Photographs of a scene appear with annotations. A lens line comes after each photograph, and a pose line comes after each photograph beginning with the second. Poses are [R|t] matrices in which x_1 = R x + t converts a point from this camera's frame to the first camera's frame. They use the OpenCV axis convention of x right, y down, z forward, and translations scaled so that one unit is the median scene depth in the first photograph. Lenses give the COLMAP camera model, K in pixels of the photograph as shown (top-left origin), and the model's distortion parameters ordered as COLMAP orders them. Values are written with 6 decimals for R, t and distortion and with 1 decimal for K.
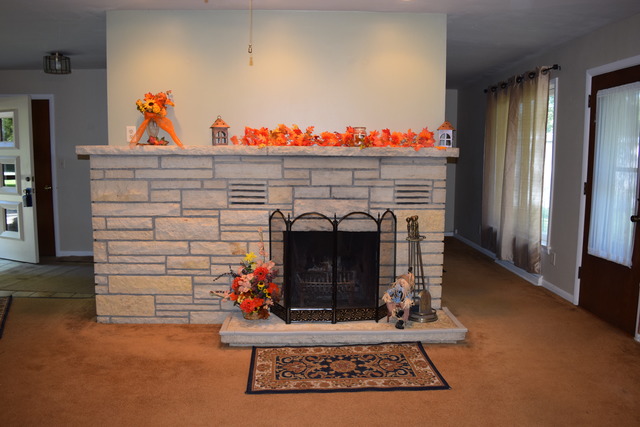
lens RADIAL K [[499.0, 0, 320.0], [0, 499.0, 213.5], [0, 0, 1]] dist [-0.094869, 0.001221]
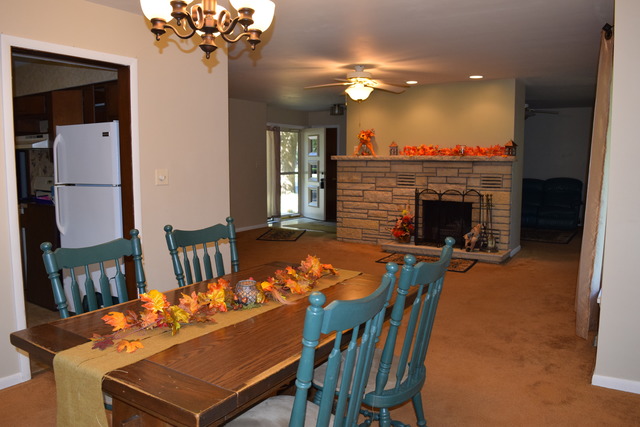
lens RADIAL K [[499.0, 0, 320.0], [0, 499.0, 213.5], [0, 0, 1]] dist [-0.094869, 0.001221]
pose [[0.812786, 0.055531, -0.579910, 0.727796], [-0.062474, 0.998014, 0.008007, 0.098297], [0.579203, 0.029721, 0.814641, -0.795493]]
